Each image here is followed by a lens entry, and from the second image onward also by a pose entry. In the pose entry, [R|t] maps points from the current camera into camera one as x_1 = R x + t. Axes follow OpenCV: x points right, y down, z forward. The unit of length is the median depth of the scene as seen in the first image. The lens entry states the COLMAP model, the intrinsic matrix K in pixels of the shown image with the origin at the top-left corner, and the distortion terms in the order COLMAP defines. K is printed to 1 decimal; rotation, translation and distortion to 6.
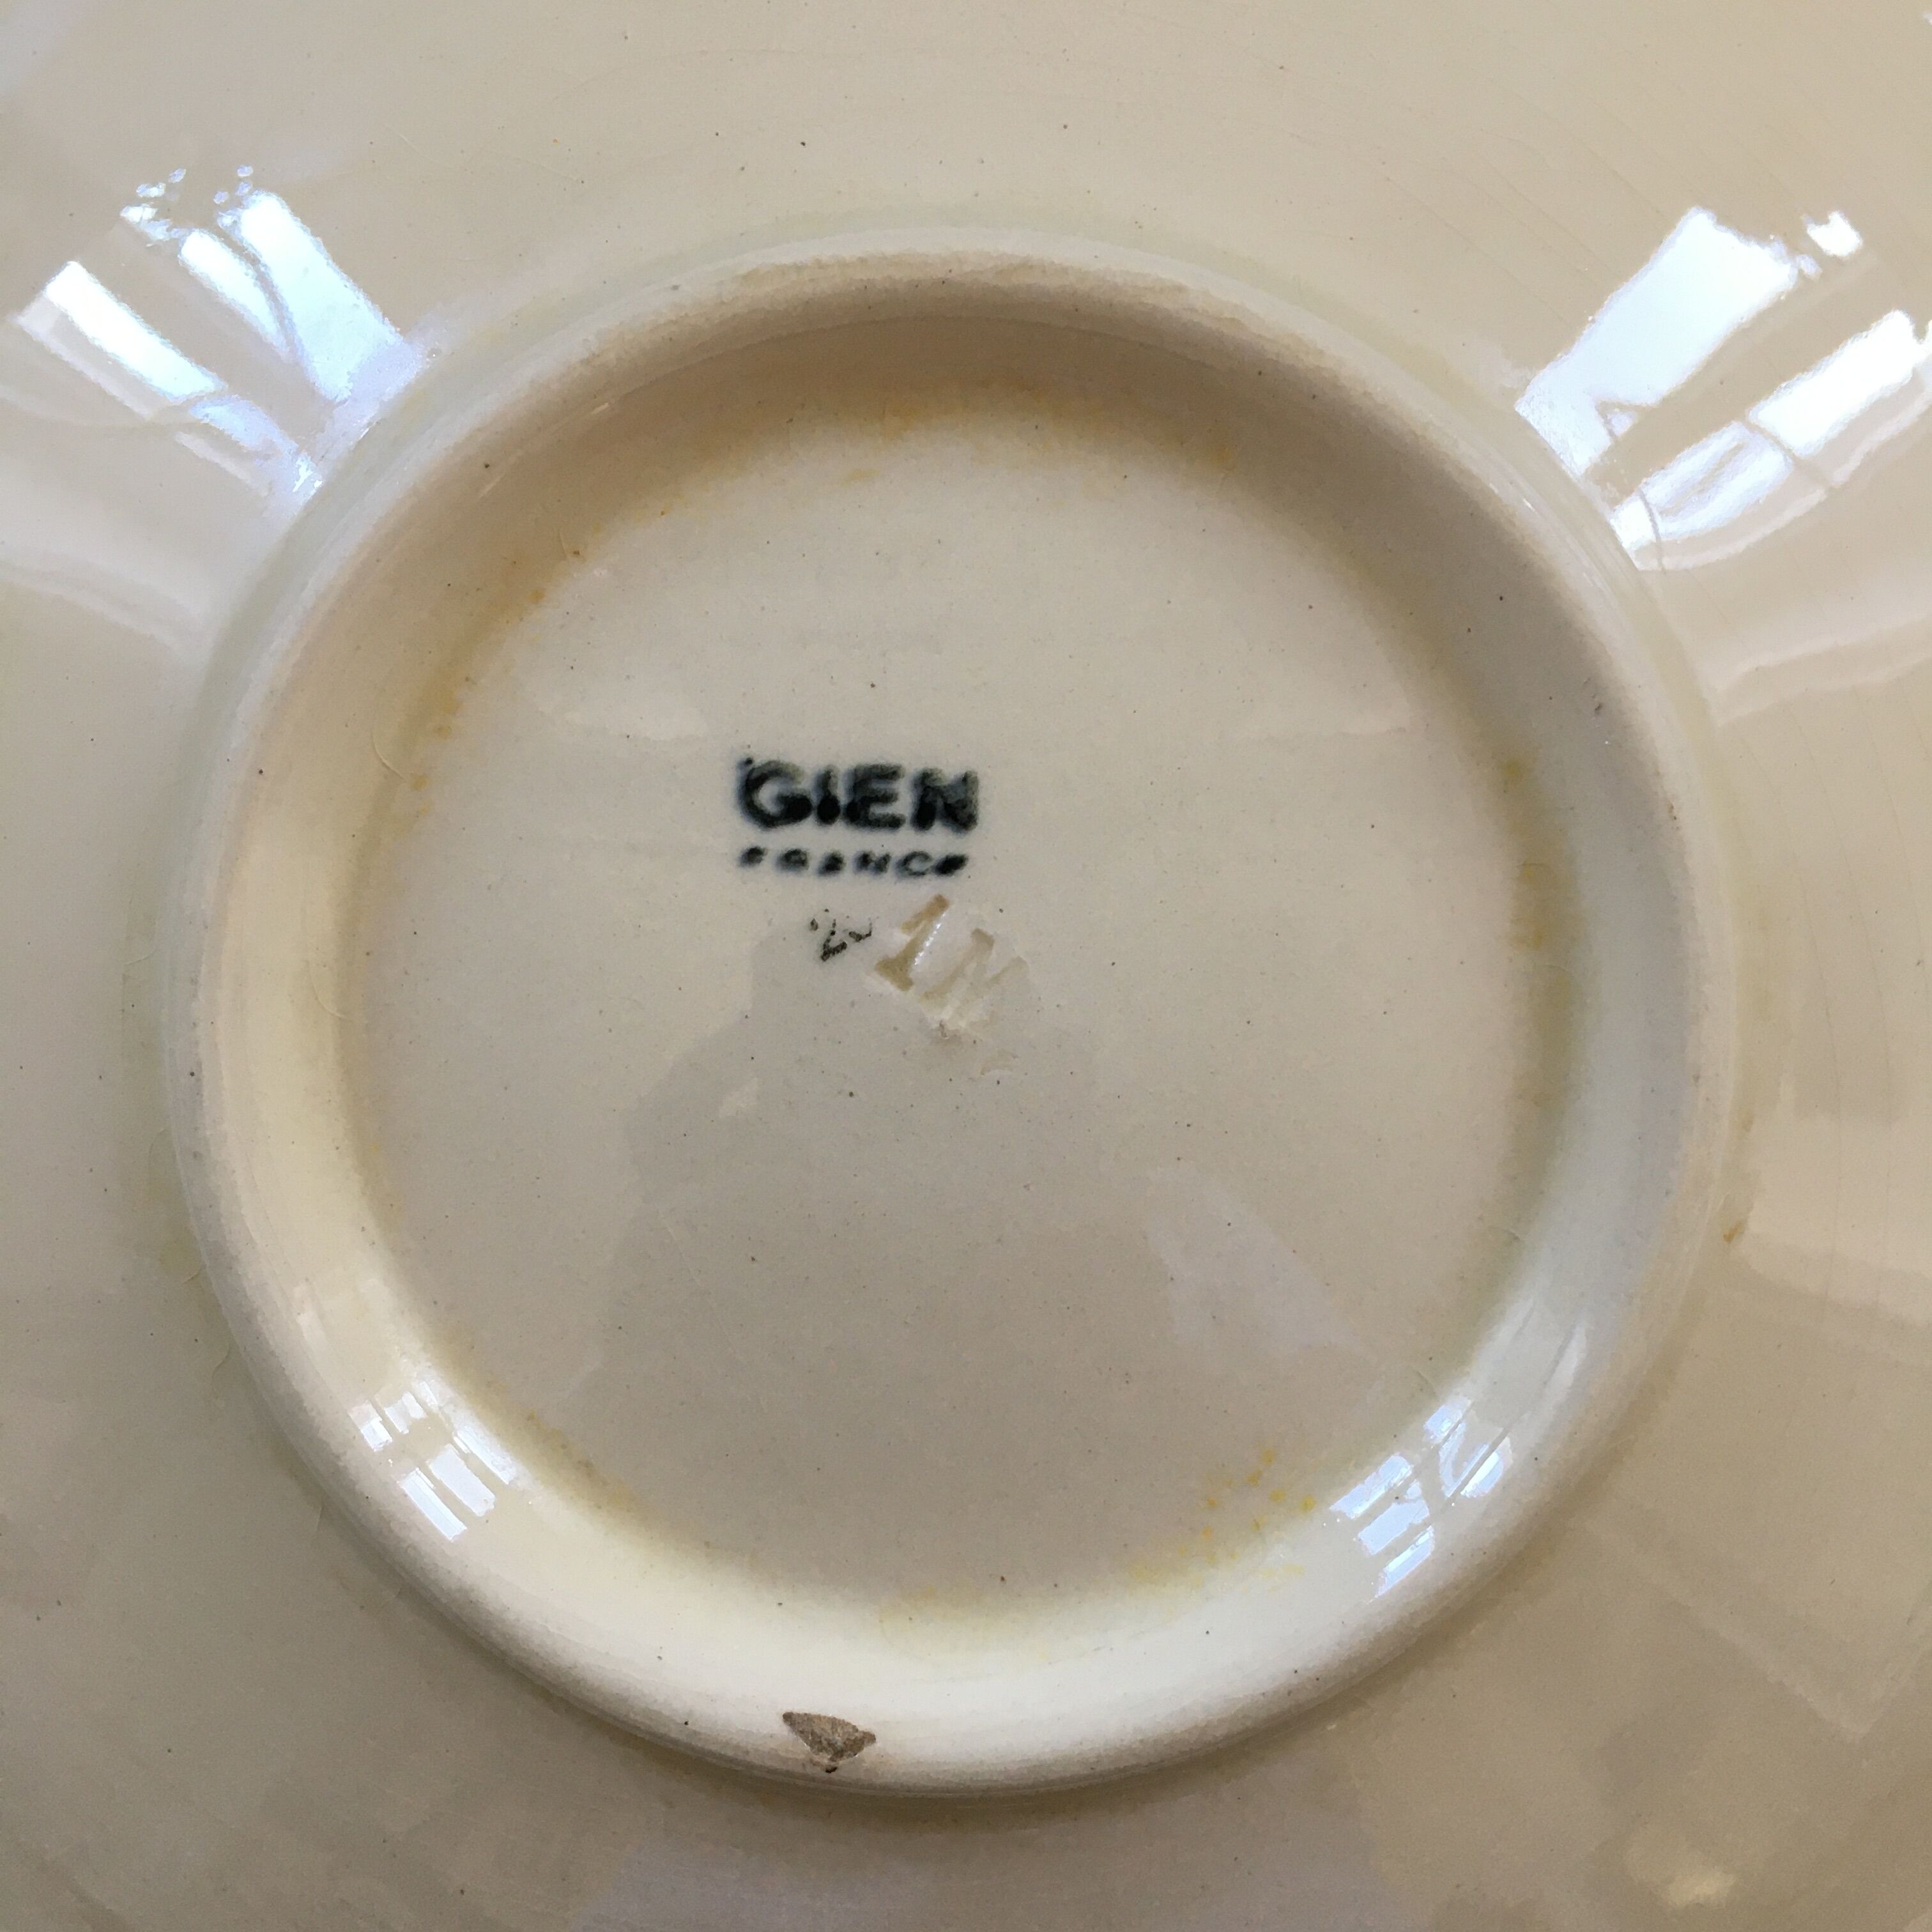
lens RADIAL K [[2615.0, 0, 906.3], [0, 2615.0, 964.9], [0, 0, 1]] dist [-0.135503, 2.344277]
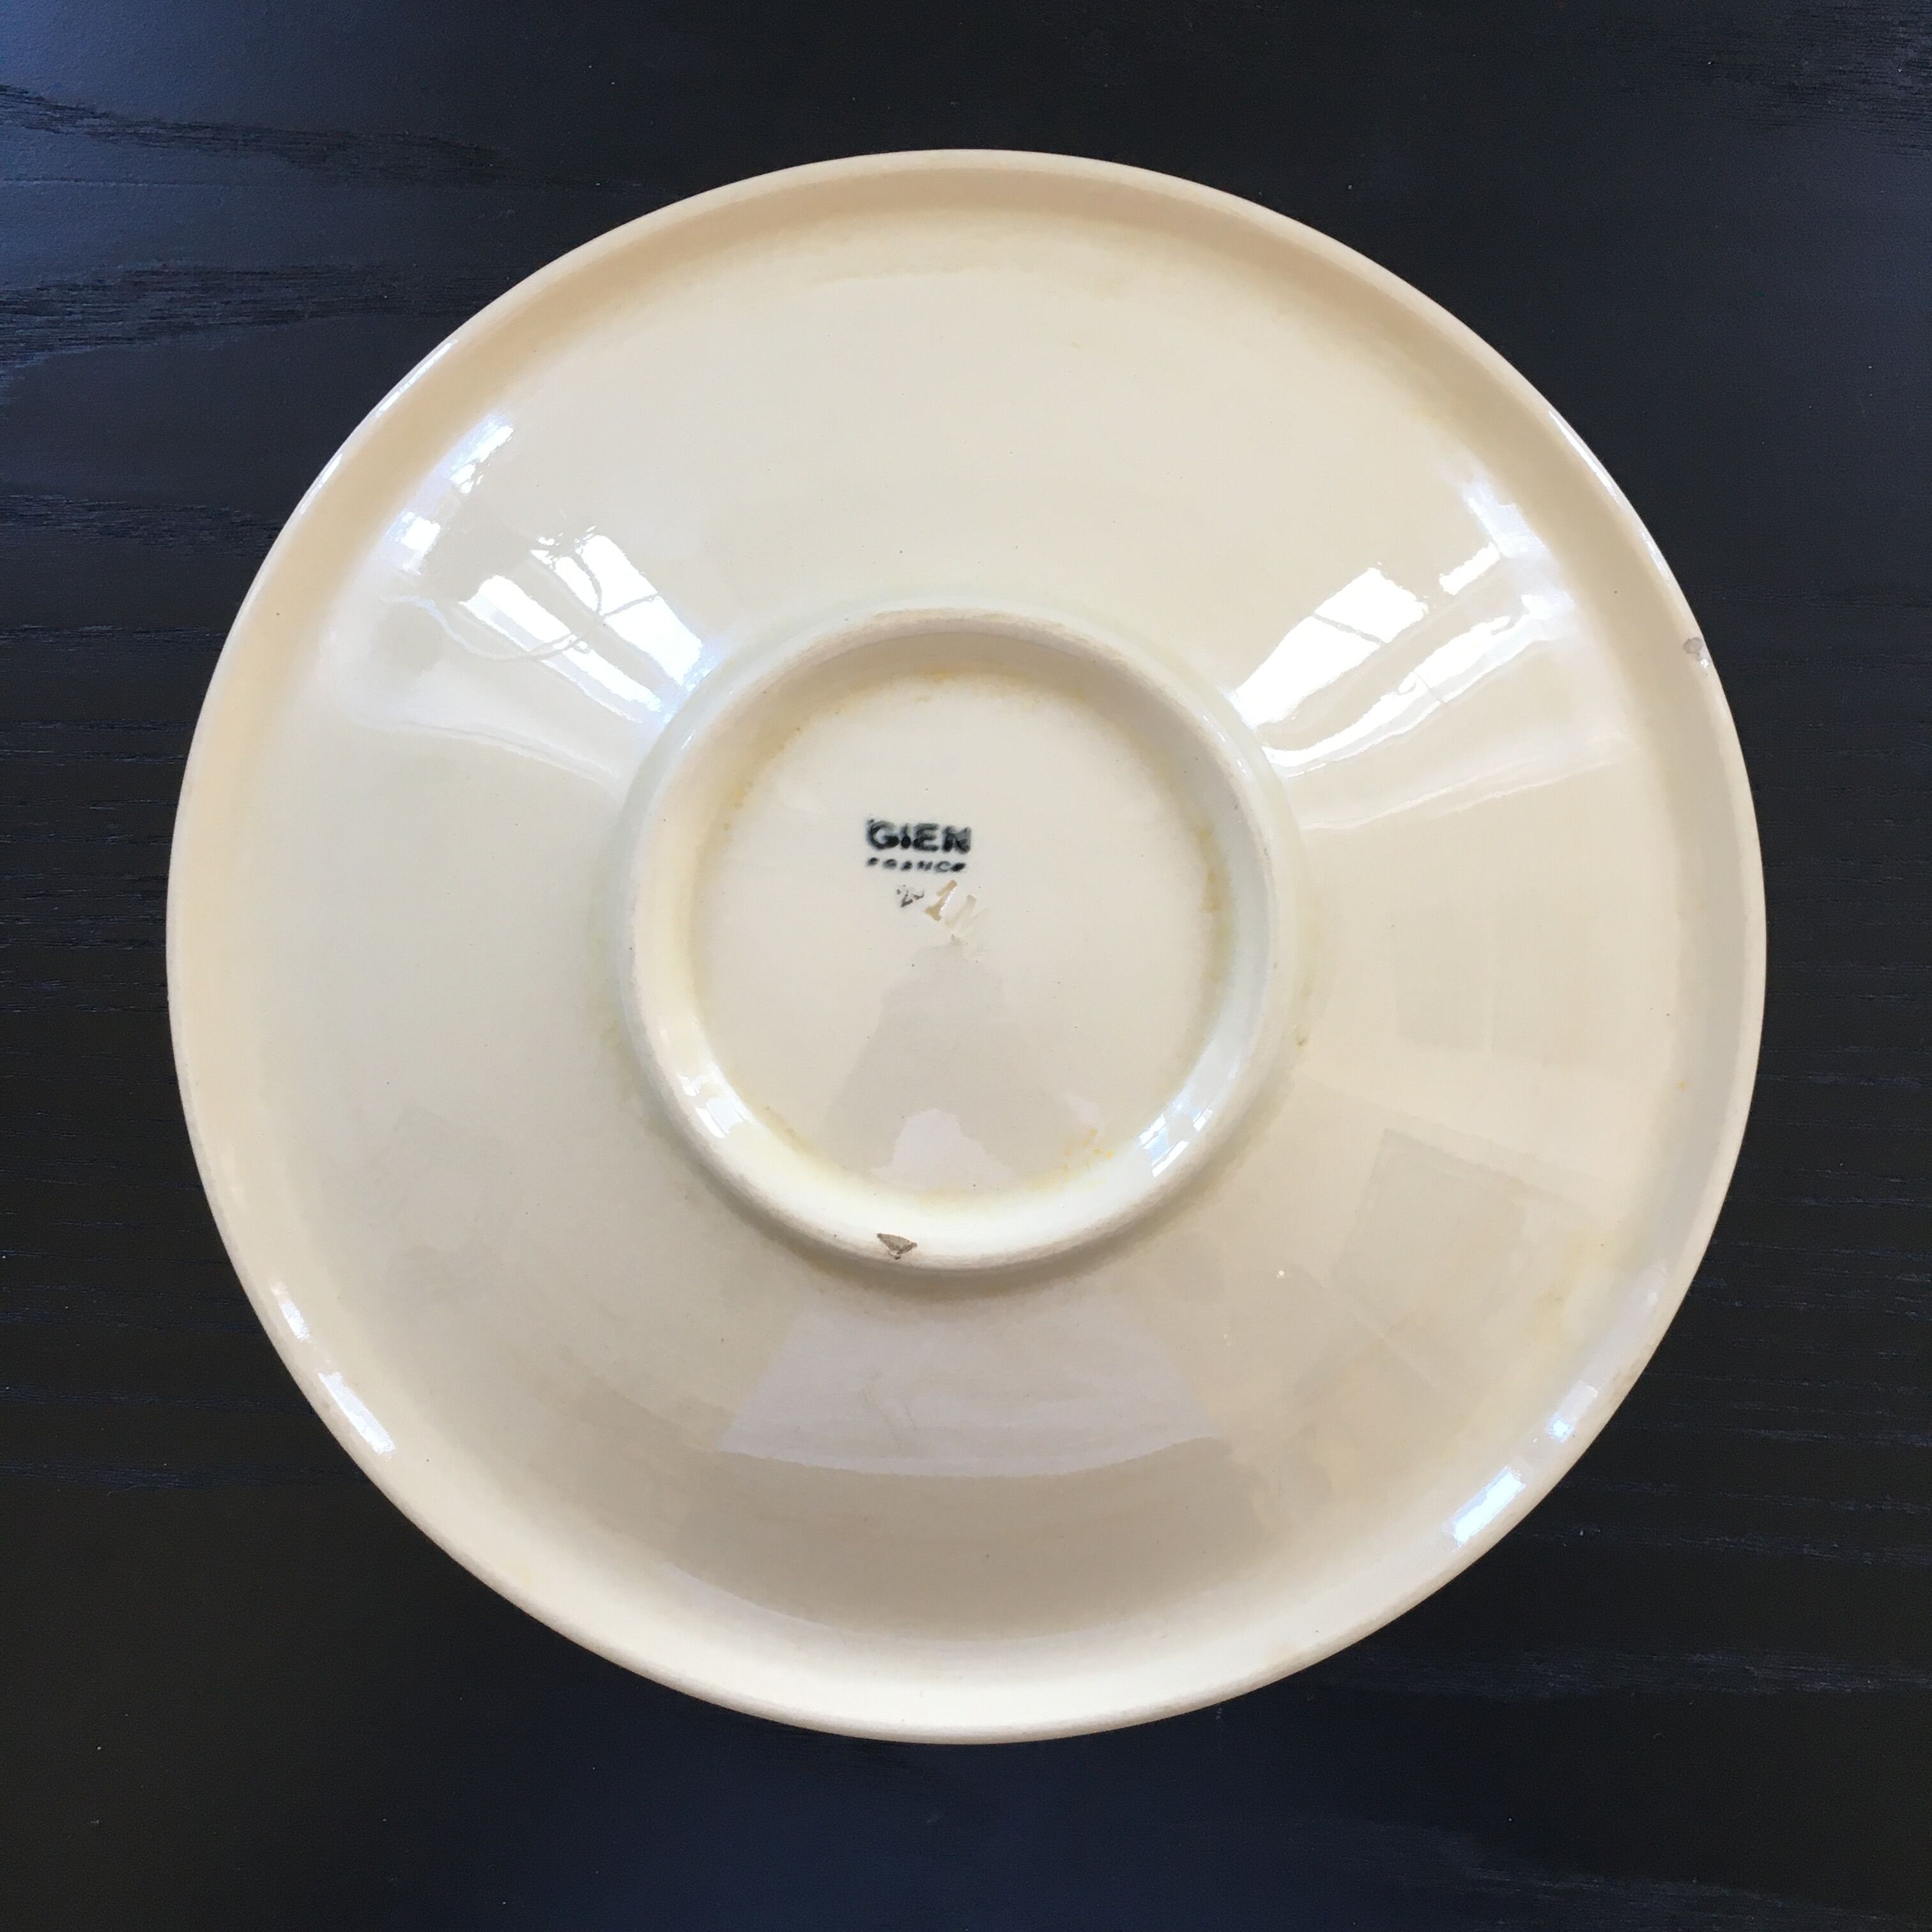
lens RADIAL K [[2189.9, 0, 966.0], [0, 2189.9, 966.0], [0, 0, 1]] dist [-0.004827, -0.006650]
pose [[0.999443, 0.023180, 0.024014, -0.020756], [-0.022064, 0.998709, -0.045751, 0.137673], [-0.025044, 0.045195, 0.998664, -0.935433]]
